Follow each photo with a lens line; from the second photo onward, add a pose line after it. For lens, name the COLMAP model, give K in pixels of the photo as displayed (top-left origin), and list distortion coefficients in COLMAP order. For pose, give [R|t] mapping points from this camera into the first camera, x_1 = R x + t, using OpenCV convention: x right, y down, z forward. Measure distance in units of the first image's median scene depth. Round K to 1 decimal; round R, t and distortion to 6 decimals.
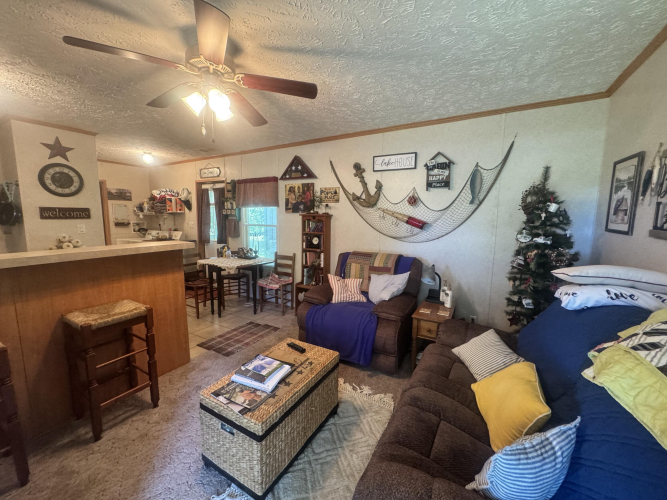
lens RADIAL K [[267.7, 0, 333.1], [0, 267.7, 247.9], [0, 0, 1]] dist [0.000730, 0.000395]
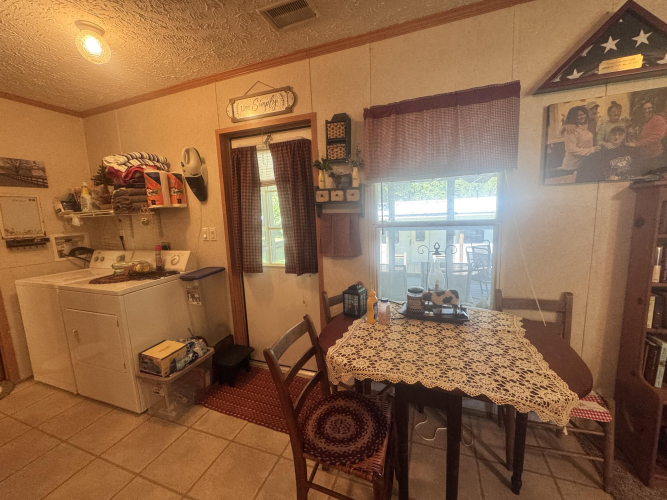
lens RADIAL K [[267.7, 0, 329.0], [0, 267.7, 246.3], [0, 0, 1]] dist [0.000730, 0.000395]
pose [[0.983891, -0.075707, 0.161949, -0.417363], [0.073434, 0.997100, 0.019980, -0.061007], [-0.162992, -0.007766, 0.986597, 0.543243]]
